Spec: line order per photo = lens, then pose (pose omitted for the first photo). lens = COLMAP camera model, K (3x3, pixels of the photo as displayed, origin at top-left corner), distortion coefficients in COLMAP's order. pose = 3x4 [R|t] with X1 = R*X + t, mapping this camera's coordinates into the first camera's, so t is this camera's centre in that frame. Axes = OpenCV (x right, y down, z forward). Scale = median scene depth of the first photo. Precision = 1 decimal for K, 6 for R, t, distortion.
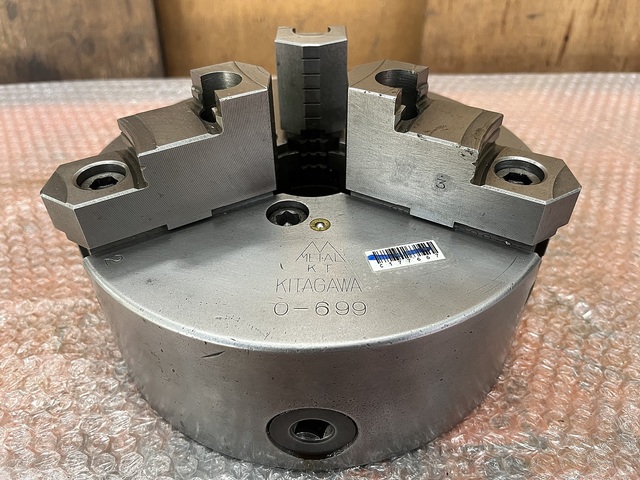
lens RADIAL K [[511.2, 0, 320.0], [0, 511.2, 240.0], [0, 0, 1]] dist [0.002922, -0.014640]
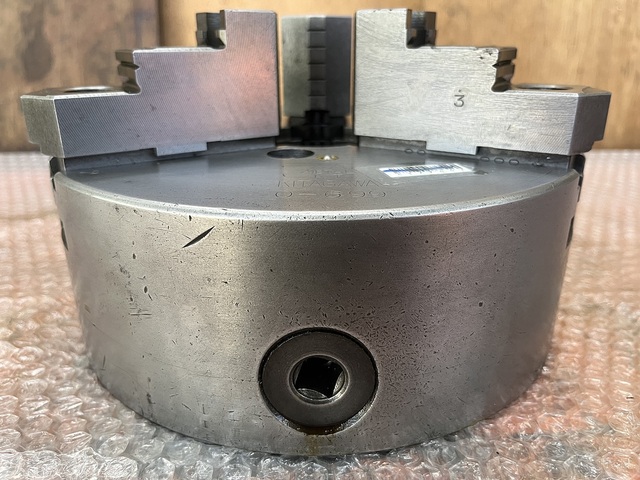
lens RADIAL K [[511.2, 0, 320.0], [0, 511.2, 240.0], [0, 0, 1]] dist [0.002922, -0.014640]
pose [[0.999908, 0.007928, 0.010977, -0.020232], [-0.004147, 0.951025, -0.309087, 0.368639], [-0.012890, 0.309013, 0.950970, 0.184020]]
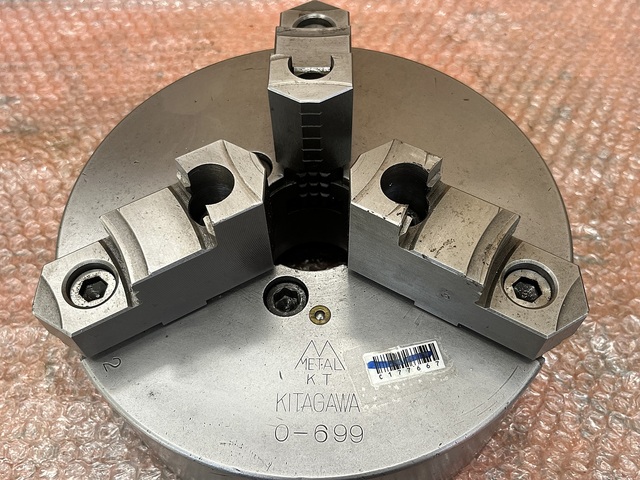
lens RADIAL K [[665.2, 0, 320.0], [0, 665.2, 240.0], [0, 0, 1]] dist [0.007012, 0.013923]
pose [[0.999972, 0.003897, -0.006436, 0.007366], [-0.001744, 0.952177, 0.305541, -0.523884], [0.007320, -0.305521, 0.952157, -0.140886]]
